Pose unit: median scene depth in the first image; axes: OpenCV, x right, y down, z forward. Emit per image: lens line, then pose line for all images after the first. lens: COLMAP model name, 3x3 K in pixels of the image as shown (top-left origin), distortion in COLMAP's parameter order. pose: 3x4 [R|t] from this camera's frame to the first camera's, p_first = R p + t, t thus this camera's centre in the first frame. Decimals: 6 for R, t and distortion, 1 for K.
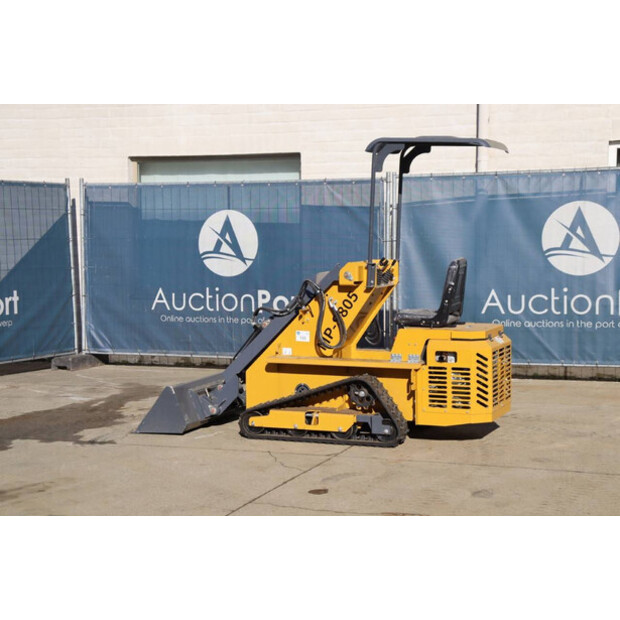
lens RADIAL K [[1225.6, 0, 299.6], [0, 1225.6, 317.2], [0, 0, 1]] dist [0.288501, 0.000000]
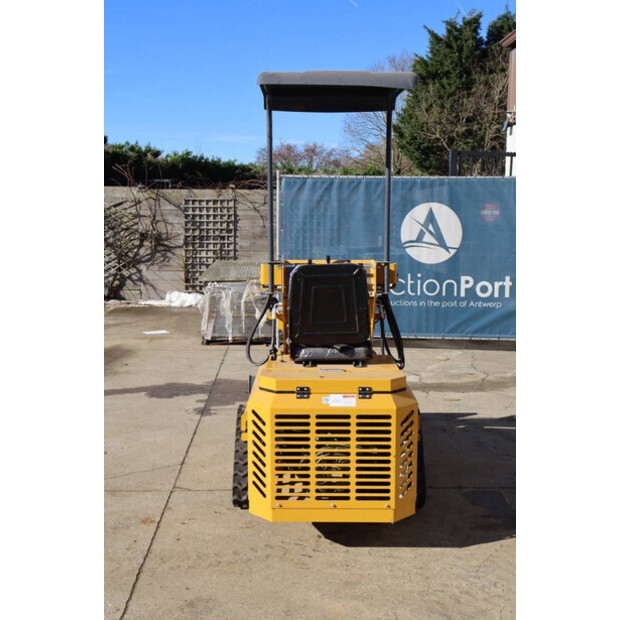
lens RADIAL K [[784.1, 0, 306.7], [0, 784.1, 317.1], [0, 0, 1]] dist [0.024927, 0.000000]
pose [[0.389324, 0.125915, -0.912454, 0.478571], [-0.083172, 0.991371, 0.101318, -0.057458], [0.917338, 0.036445, 0.396437, 0.787314]]
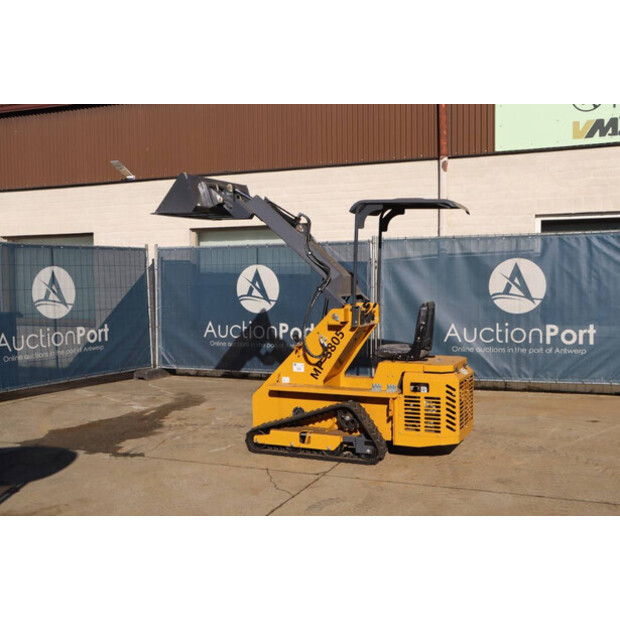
lens RADIAL K [[698.3, 0, 310.7], [0, 698.3, 310.8], [0, 0, 1]] dist [-0.016145, 0.000000]
pose [[0.999572, -0.001554, -0.029209, 0.033340], [0.000739, 0.999610, -0.027912, -0.019869], [0.029241, 0.027879, 0.999184, 0.314301]]
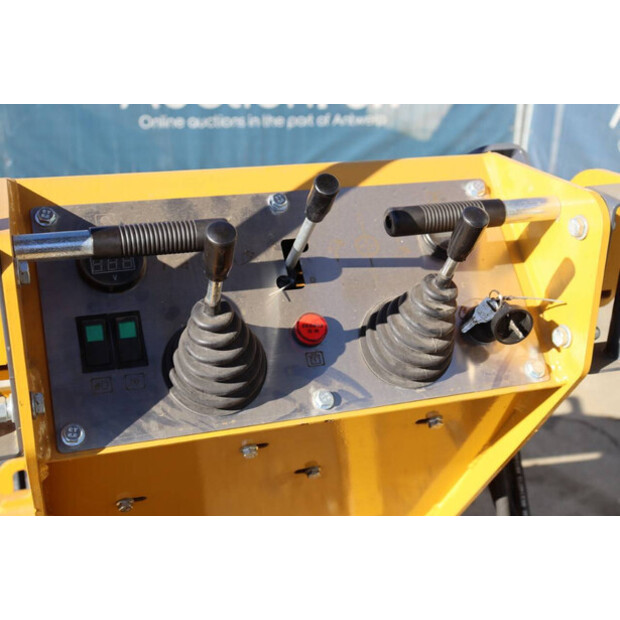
lens RADIAL K [[860.1, 0, 313.5], [0, 860.1, 315.1], [0, 0, 1]] dist [0.050157, 0.000000]
pose [[0.660938, 0.299907, -0.687907, 0.120032], [-0.087296, 0.941175, 0.326450, -0.060632], [0.745345, -0.155711, 0.648239, 0.926433]]
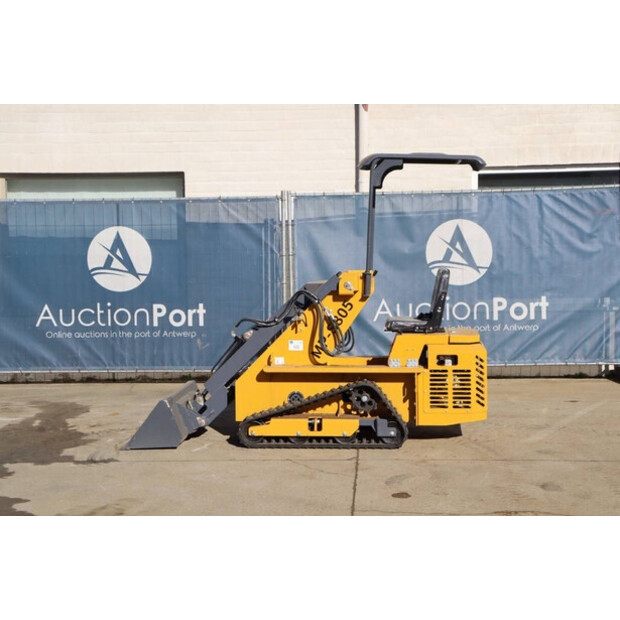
lens RADIAL K [[1080.8, 0, 302.8], [0, 1080.8, 322.0], [0, 0, 1]] dist [0.222563, 0.000000]
pose [[0.955798, -0.024913, 0.292968, -0.251414], [0.027369, 0.999616, -0.004286, 0.000037], [-0.292749, 0.012114, 0.956113, 0.130051]]
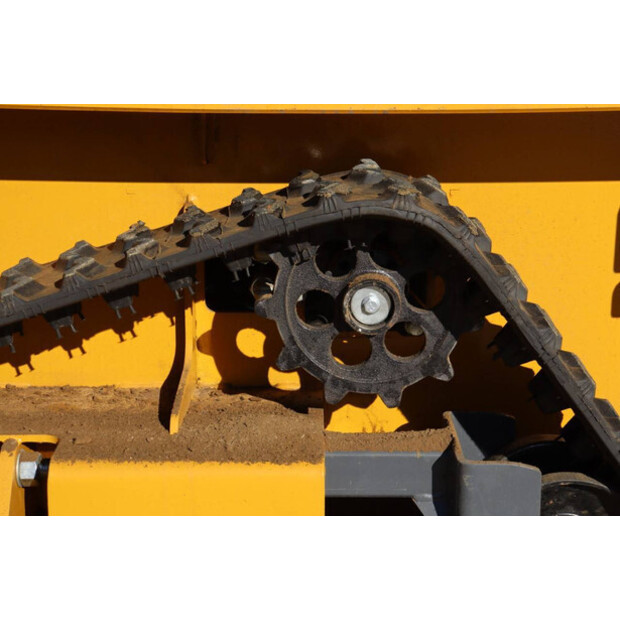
lens RADIAL K [[1260.3, 0, 313.5], [0, 1260.3, 311.8], [0, 0, 1]] dist [0.338687, 0.000000]
pose [[0.922697, -0.088201, 0.375301, -0.008634], [0.019998, 0.983117, 0.181880, 0.034491], [-0.385007, -0.160315, 0.908883, 0.822555]]
